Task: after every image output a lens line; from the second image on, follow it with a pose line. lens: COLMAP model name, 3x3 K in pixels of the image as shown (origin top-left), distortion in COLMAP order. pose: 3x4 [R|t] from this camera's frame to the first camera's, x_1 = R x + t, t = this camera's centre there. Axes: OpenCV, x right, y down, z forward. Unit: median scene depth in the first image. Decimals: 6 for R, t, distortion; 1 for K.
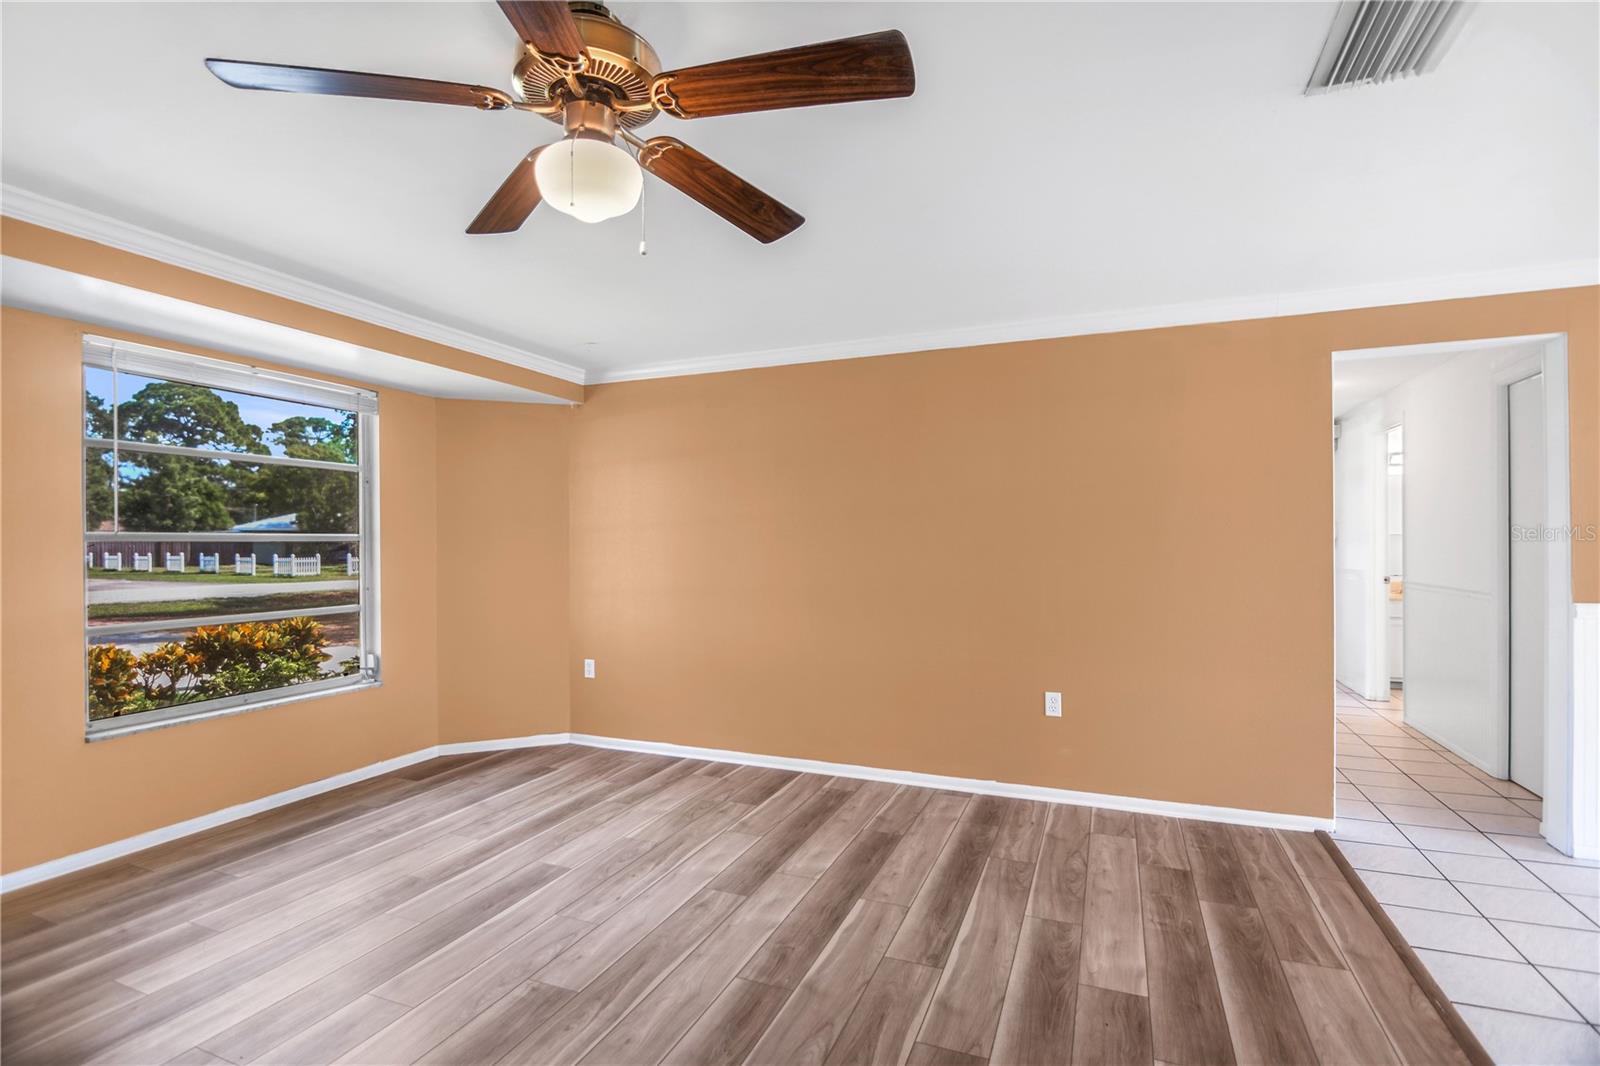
lens RADIAL K [[771.0, 0, 786.1], [0, 771.0, 549.6], [0, 0, 1]] dist [0.004162, -0.012737]
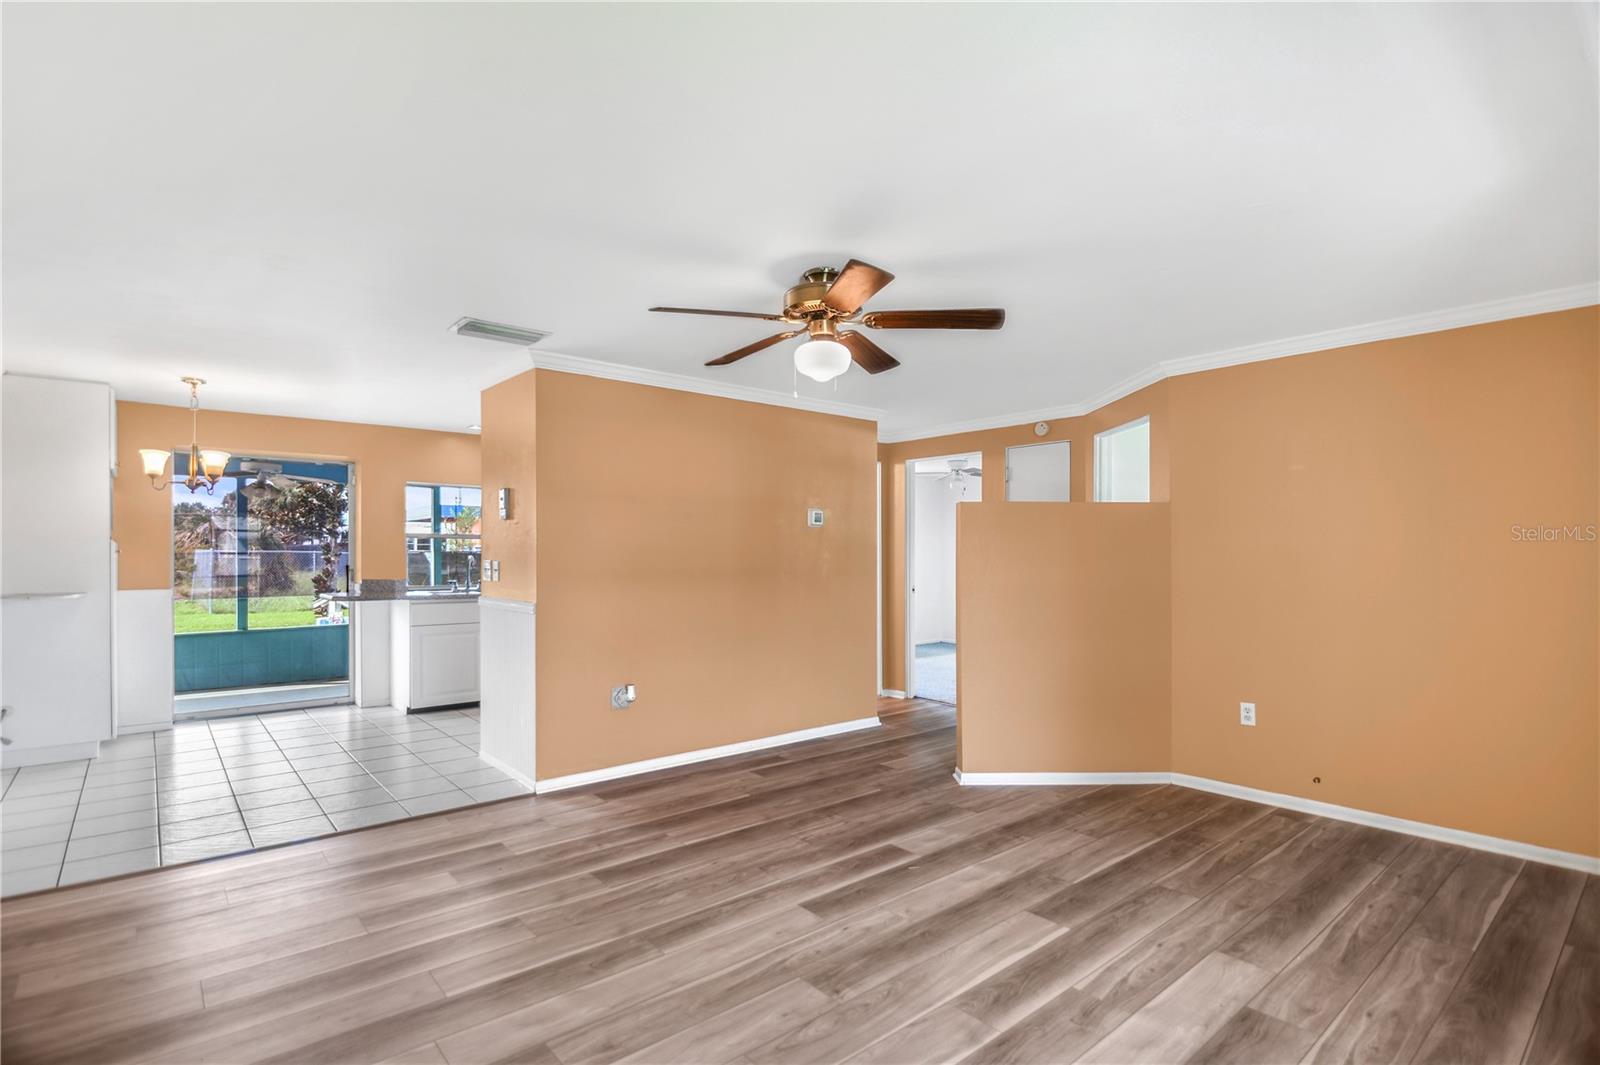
lens RADIAL K [[771.0, 0, 786.1], [0, 771.0, 549.1], [0, 0, 1]] dist [0.004162, -0.012737]
pose [[-0.889582, 0.006876, 0.456724, -0.478988], [0.007149, 0.999974, -0.001130, -0.010391], [-0.456720, 0.002260, -0.889608, 1.259091]]
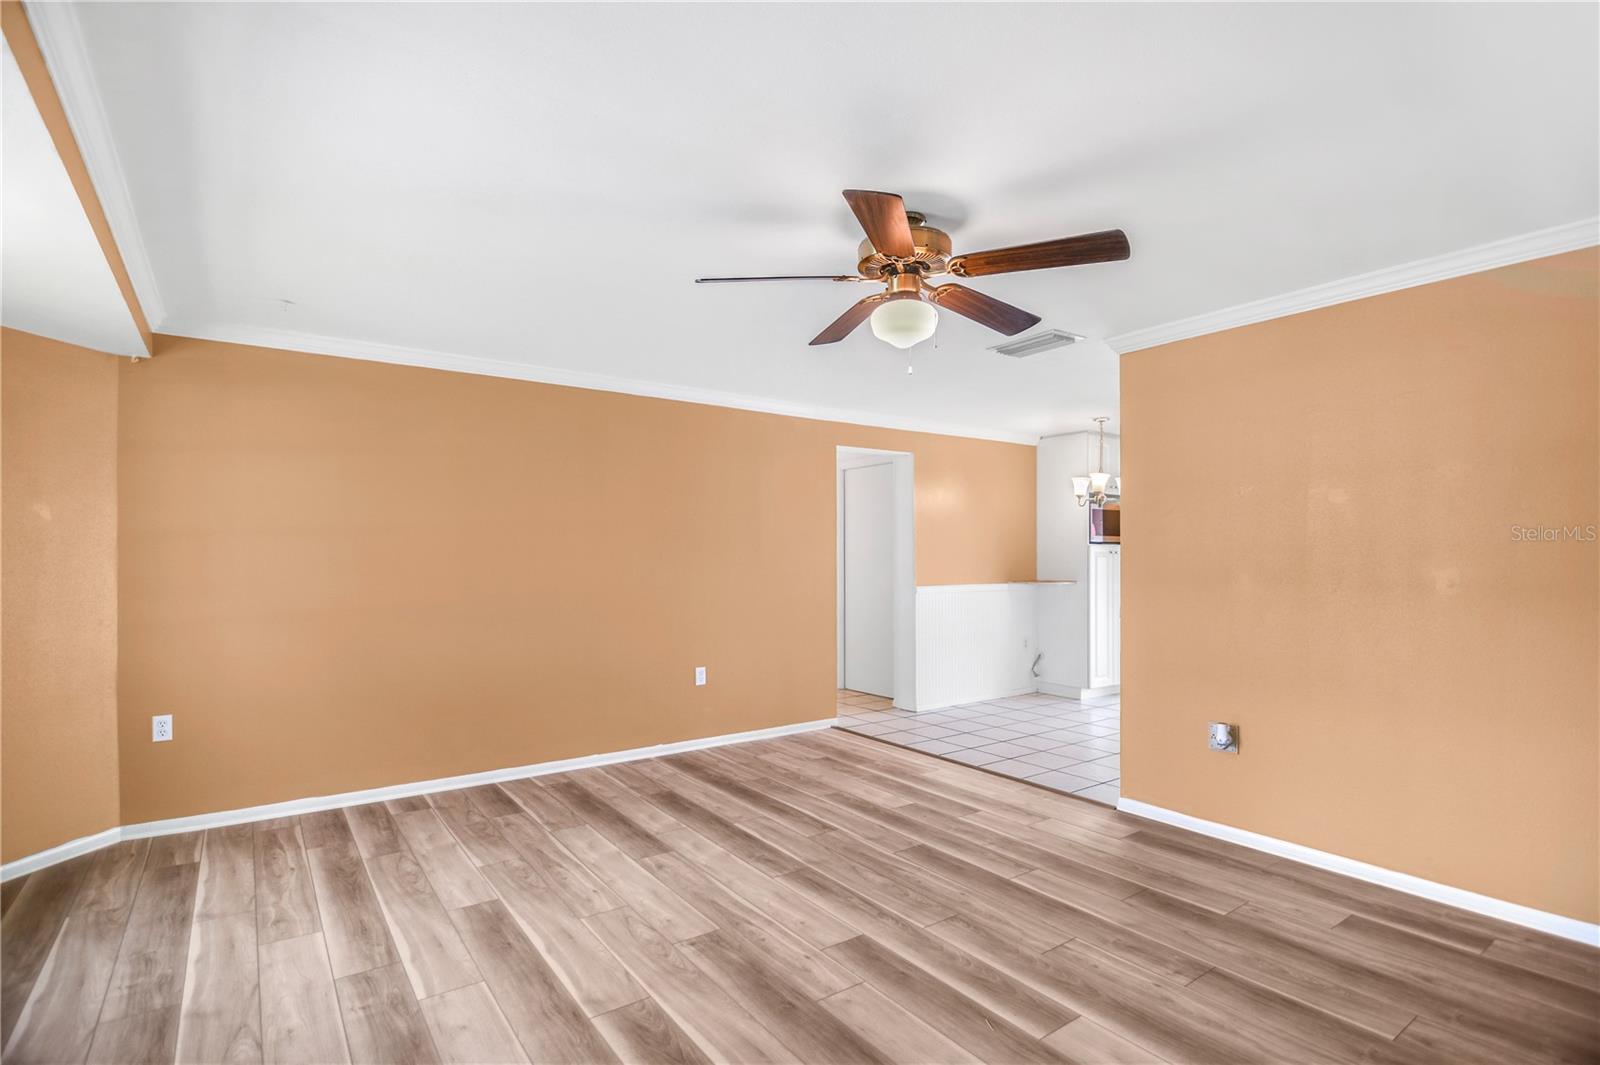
lens RADIAL K [[777.4, 0, 792.5], [0, 777.4, 559.5], [0, 0, 1]] dist [0.001793, -0.014801]
pose [[0.525411, -0.000868, 0.850848, -0.798121], [0.005542, 0.999982, -0.002402, 0.002357], [-0.850830, 0.005977, 0.525407, 0.170713]]
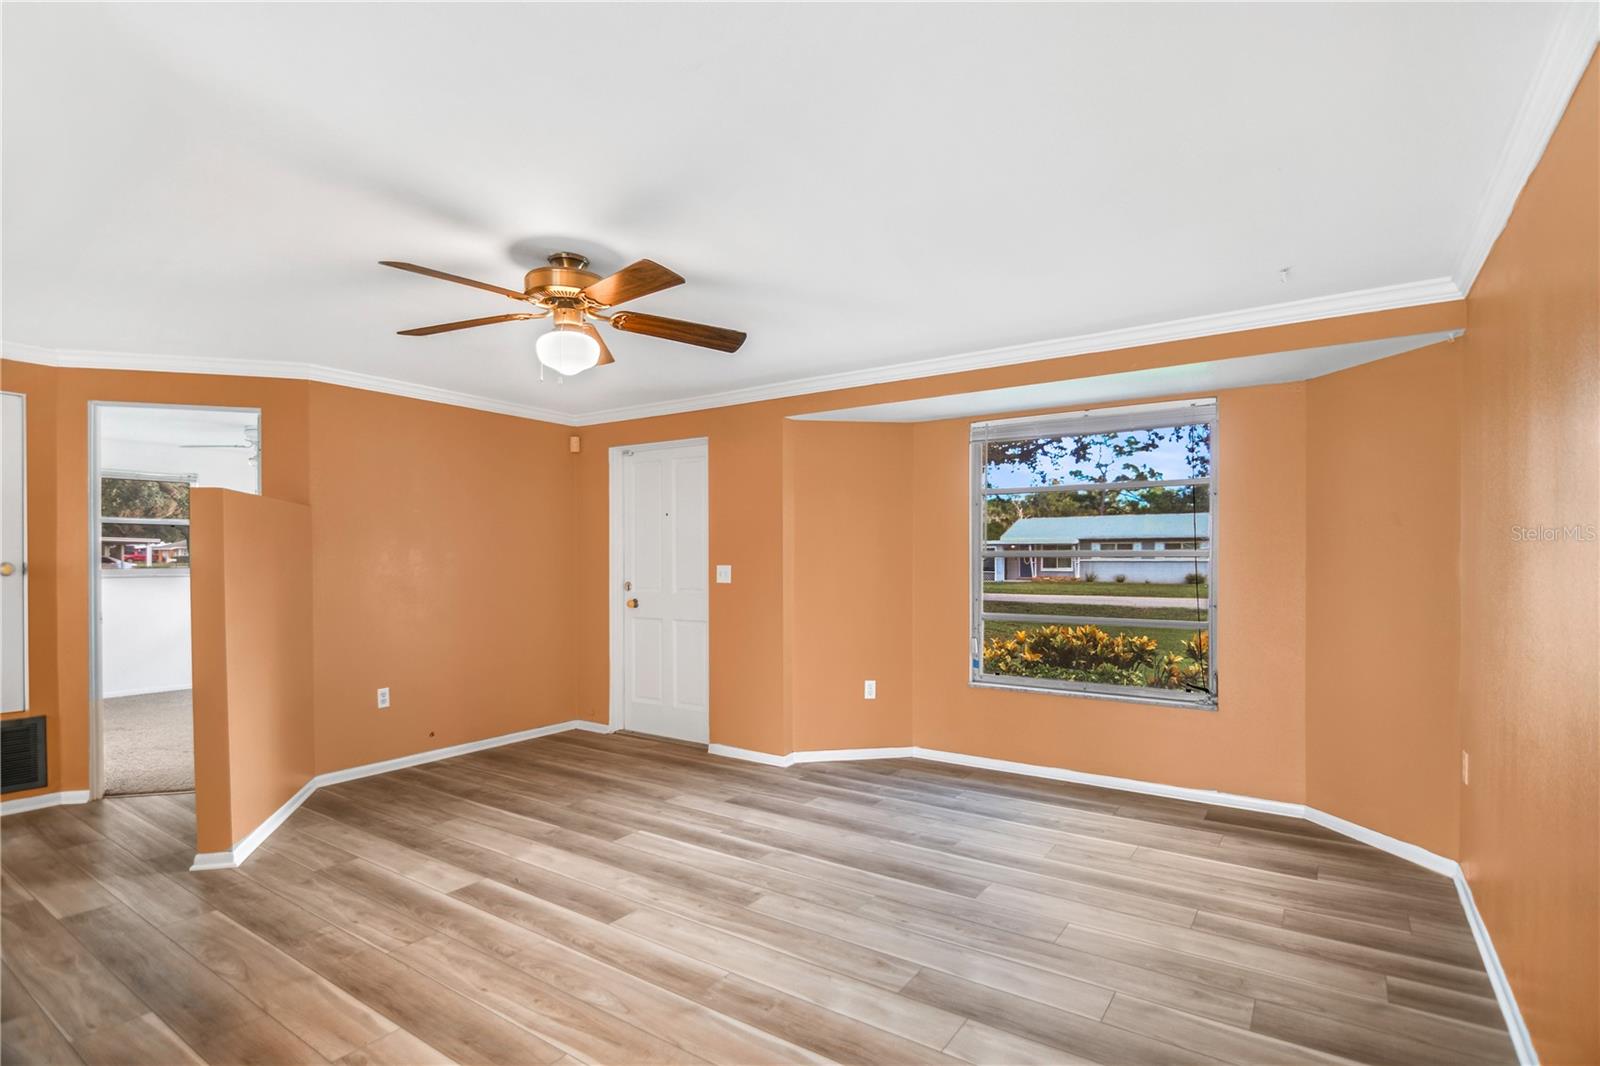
lens RADIAL K [[777.4, 0, 792.5], [0, 777.4, 560.0], [0, 0, 1]] dist [0.001793, -0.014801]
pose [[-0.202967, 0.005671, -0.979169, 0.636845], [-0.008555, 0.999935, 0.007564, -0.012970], [0.979148, 0.009912, -0.202905, 0.861702]]
